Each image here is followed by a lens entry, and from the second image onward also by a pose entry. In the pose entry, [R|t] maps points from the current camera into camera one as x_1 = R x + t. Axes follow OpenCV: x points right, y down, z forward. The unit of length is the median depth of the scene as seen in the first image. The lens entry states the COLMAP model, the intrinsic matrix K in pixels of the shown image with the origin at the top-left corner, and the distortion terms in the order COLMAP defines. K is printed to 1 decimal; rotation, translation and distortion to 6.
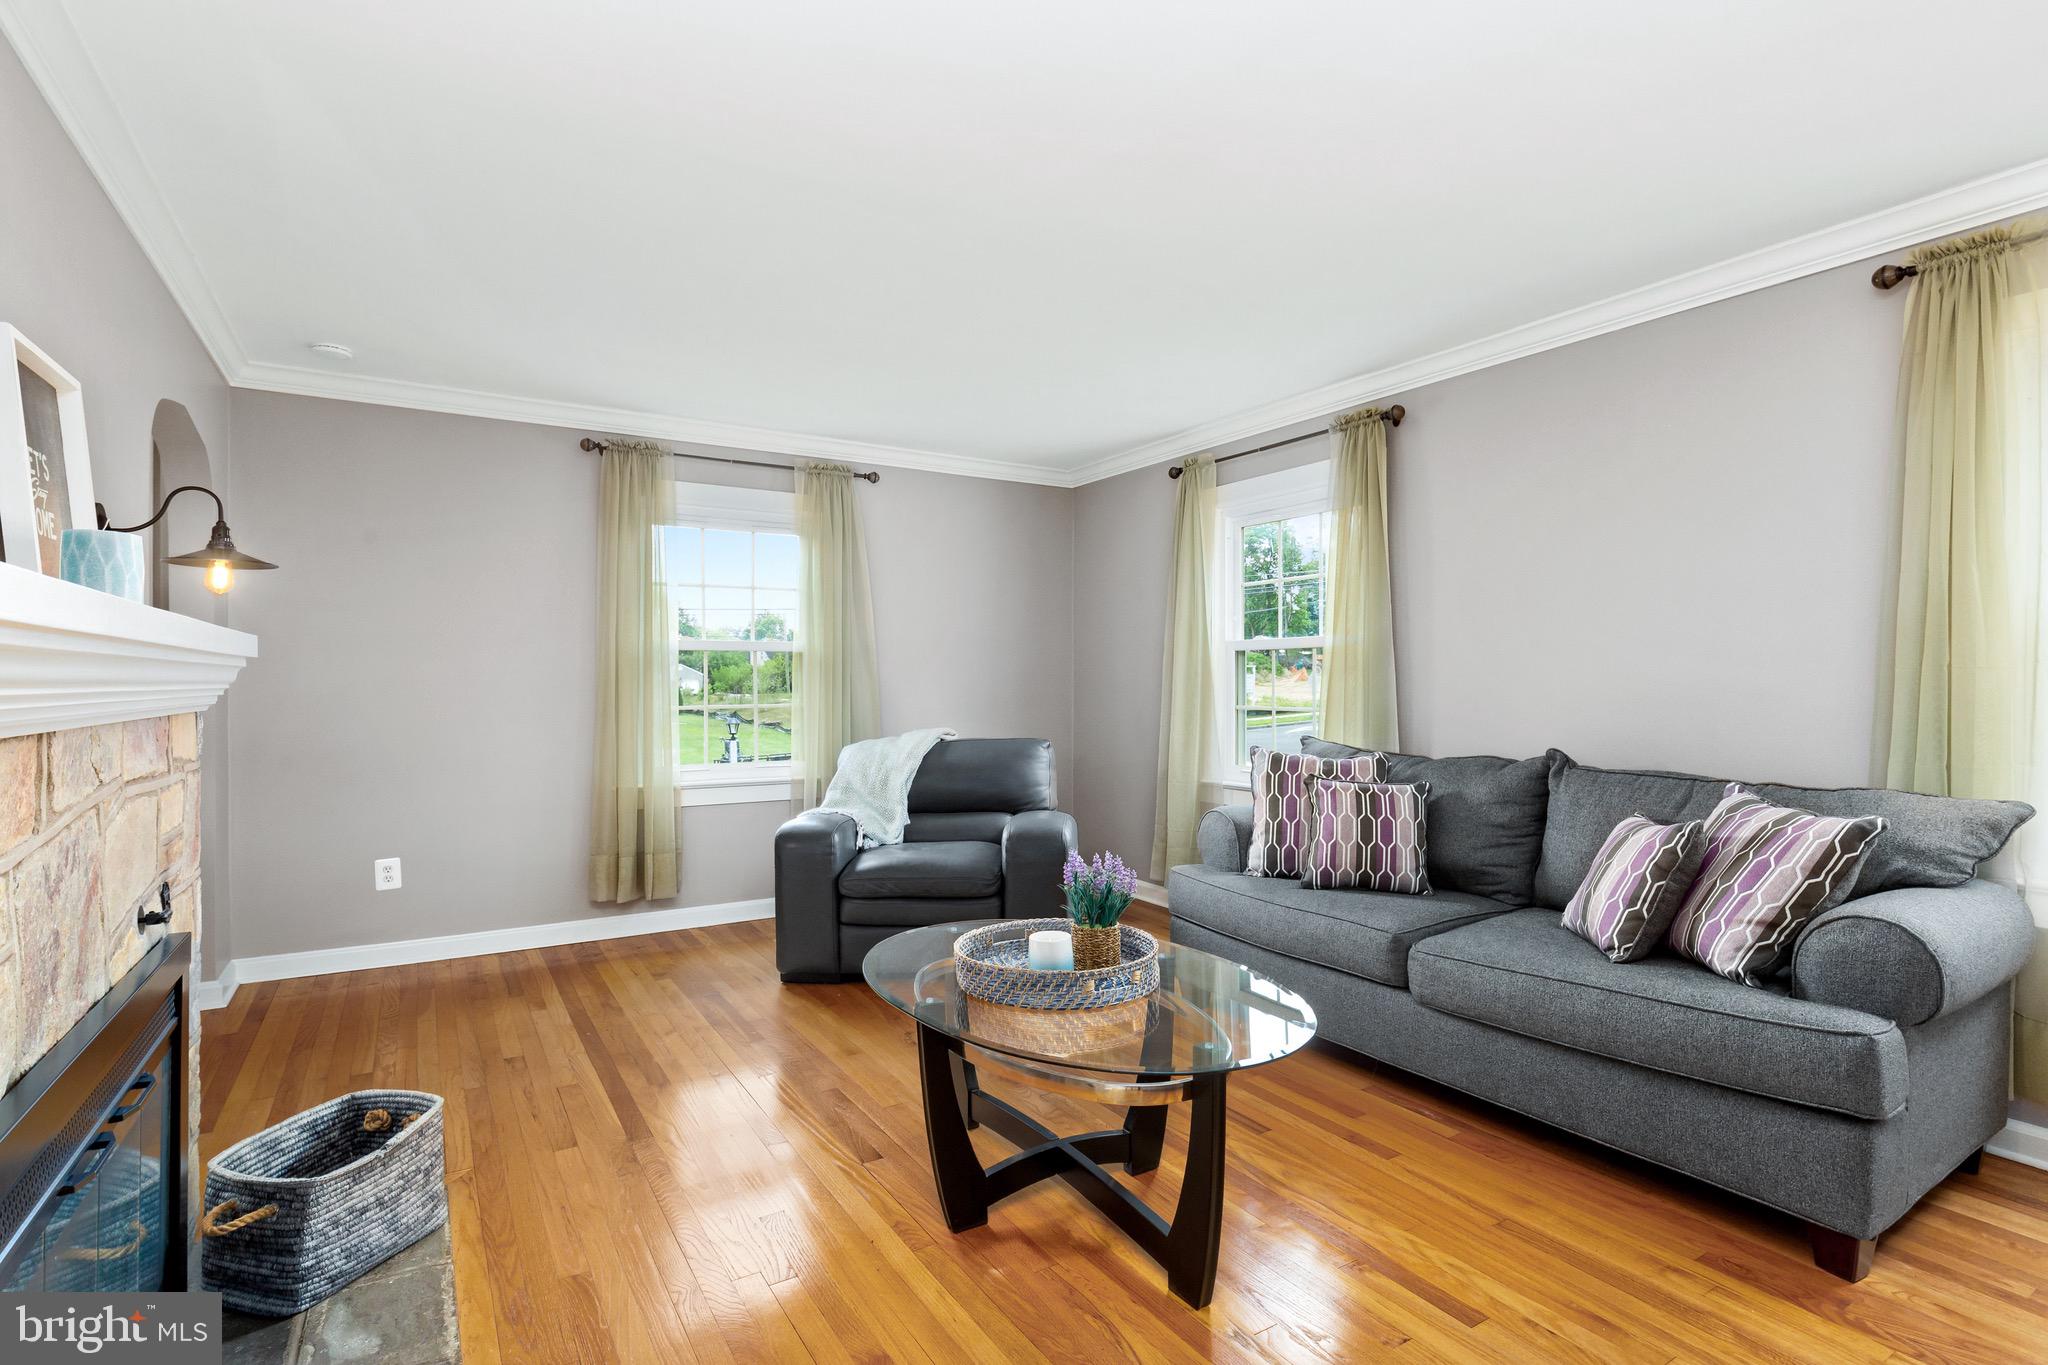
lens RADIAL K [[987.0, 0, 1023.9], [0, 987.0, 694.5], [0, 0, 1]] dist [0.001469, 0.000126]
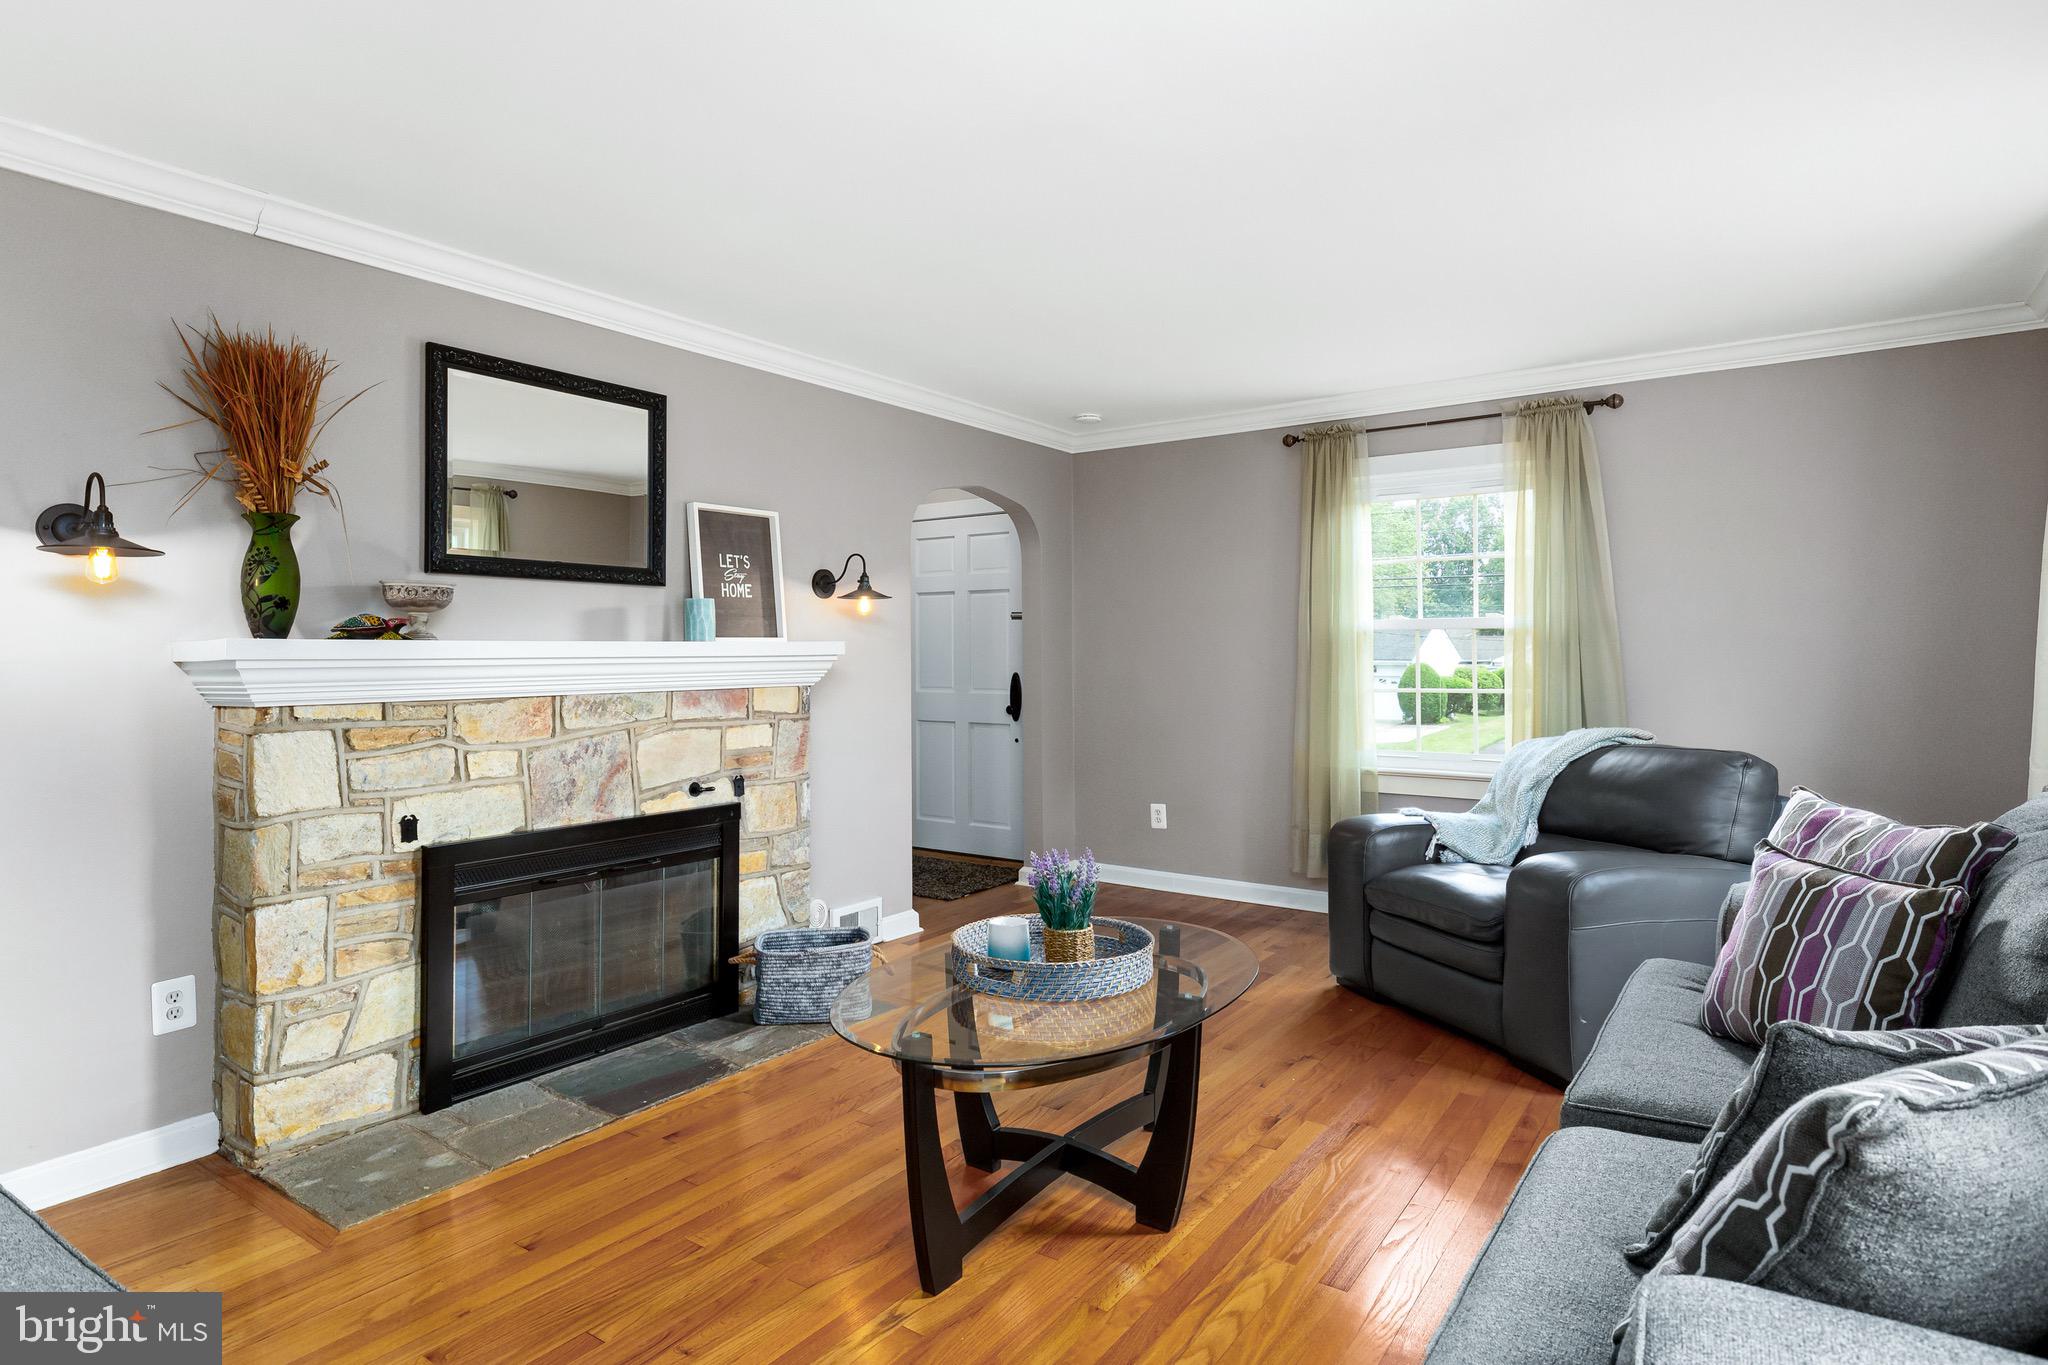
lens RADIAL K [[1106.8, 0, 1020.2], [0, 1106.8, 654.9], [0, 0, 1]] dist [0.002928, -0.000109]
pose [[0.399386, 0.001079, -0.916782, 0.617143], [-0.006921, 0.999974, -0.001838, -0.020388], [0.916757, 0.007079, 0.399383, 0.299377]]
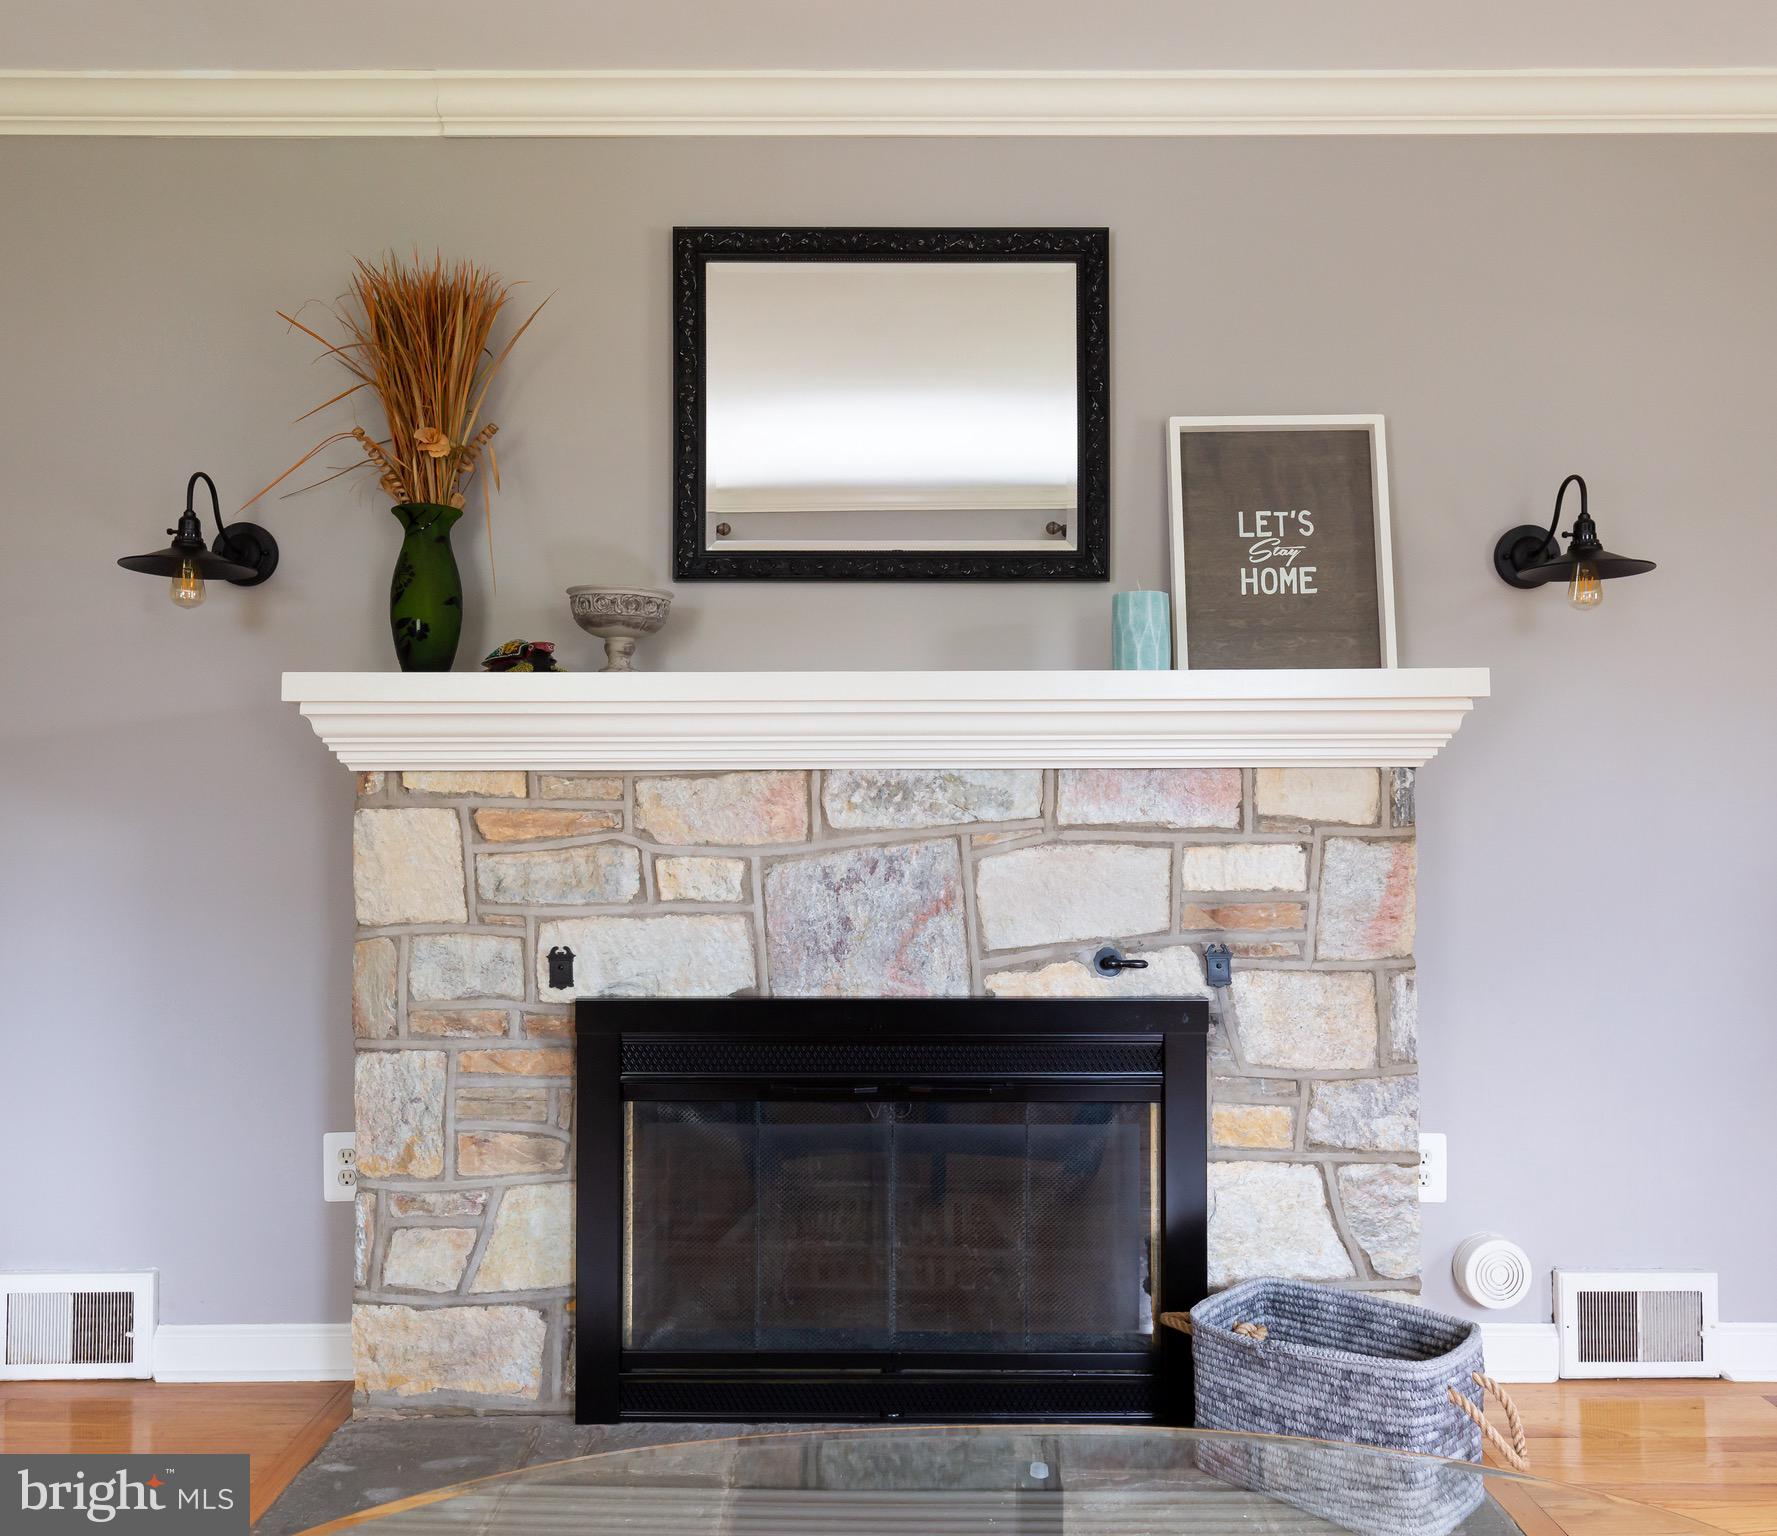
lens RADIAL K [[1486.9, 0, 897.0], [0, 1486.9, 776.3], [0, 0, 1]] dist [0.006991, 0.003919]
pose [[-0.518342, -0.020298, -0.854933, 0.240204], [-0.006723, 0.999784, -0.019661, 0.027646], [0.855147, -0.004443, -0.518367, 0.690064]]
